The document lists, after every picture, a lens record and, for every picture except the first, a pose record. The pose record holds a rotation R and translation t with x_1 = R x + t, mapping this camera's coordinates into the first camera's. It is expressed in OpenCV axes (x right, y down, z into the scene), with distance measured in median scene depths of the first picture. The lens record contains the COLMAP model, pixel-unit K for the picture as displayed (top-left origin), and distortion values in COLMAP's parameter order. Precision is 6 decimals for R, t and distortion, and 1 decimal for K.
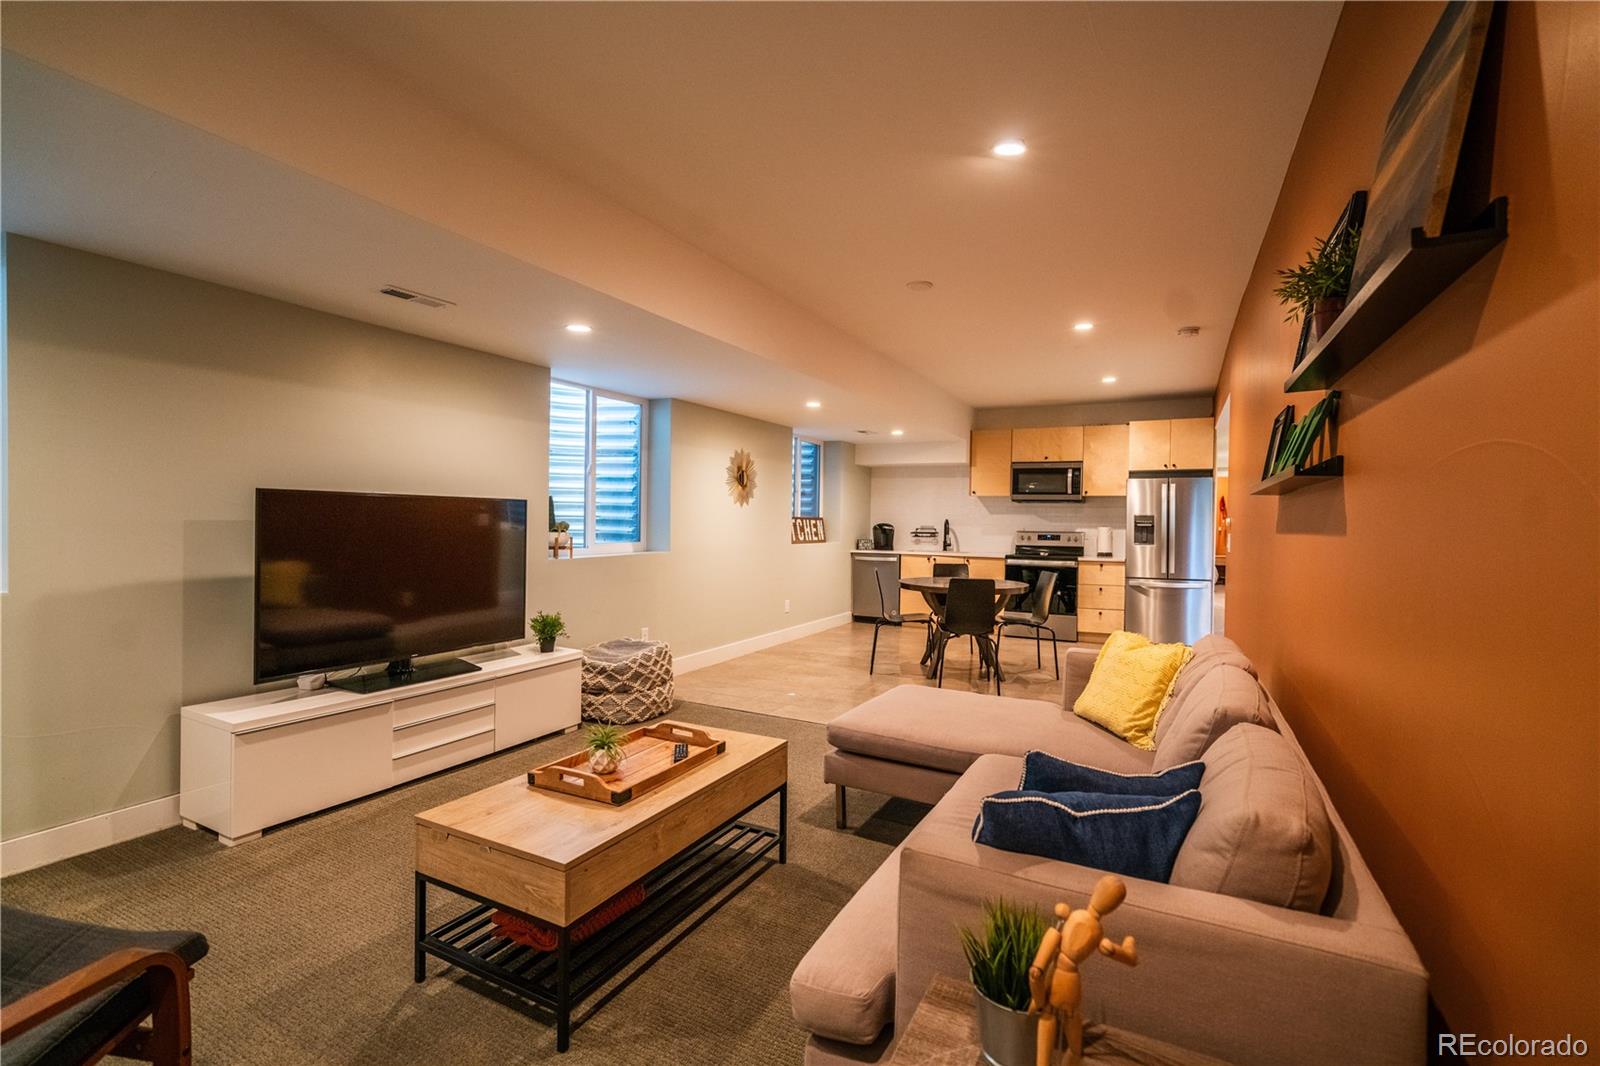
lens RADIAL K [[726.2, 0, 803.6], [0, 726.2, 533.2], [0, 0, 1]] dist [0.001773, 0.000203]
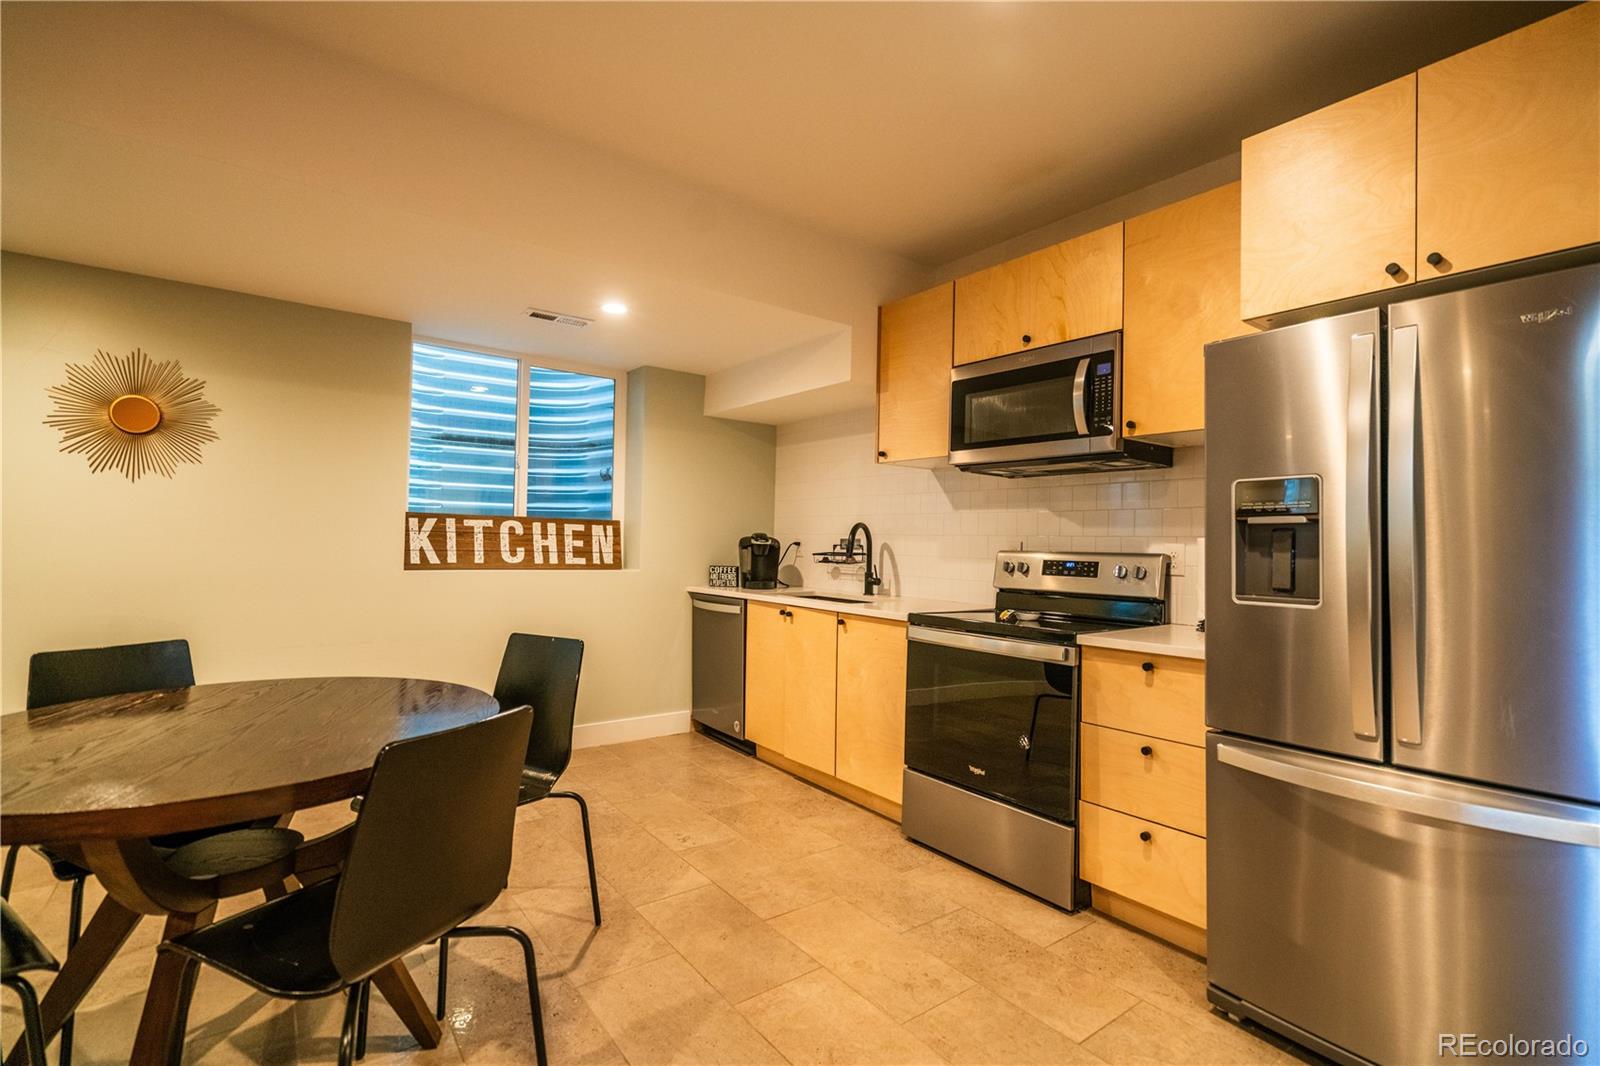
lens RADIAL K [[726.2, 0, 791.8], [0, 726.2, 527.9], [0, 0, 1]] dist [0.001773, 0.000203]
pose [[0.894248, -0.004563, -0.447548, 0.374513], [-0.017415, 0.998836, -0.044980, 0.004401], [0.447232, 0.048017, 0.893128, 0.617663]]
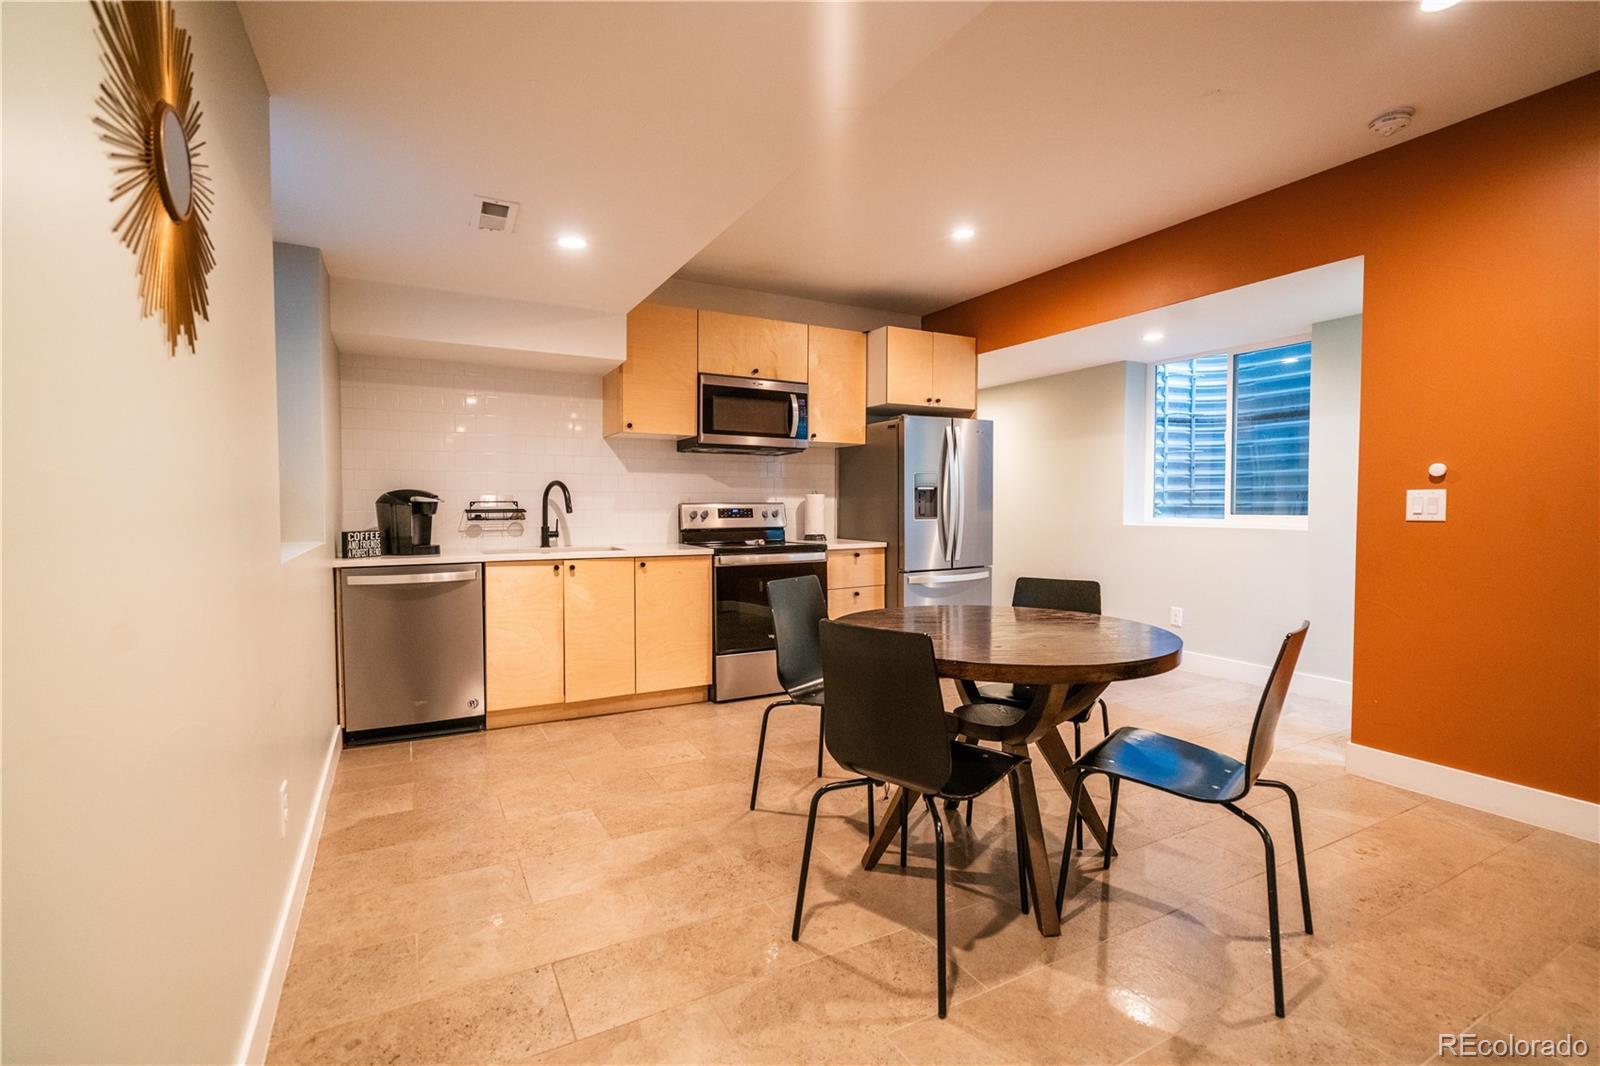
lens RADIAL K [[726.2, 0, 794.5], [0, 726.2, 526.4], [0, 0, 1]] dist [0.001773, 0.000203]
pose [[0.572459, -0.039411, 0.818985, -0.110225], [0.024912, 0.999219, 0.030671, -0.000038], [-0.819555, 0.002845, 0.572994, 0.628437]]
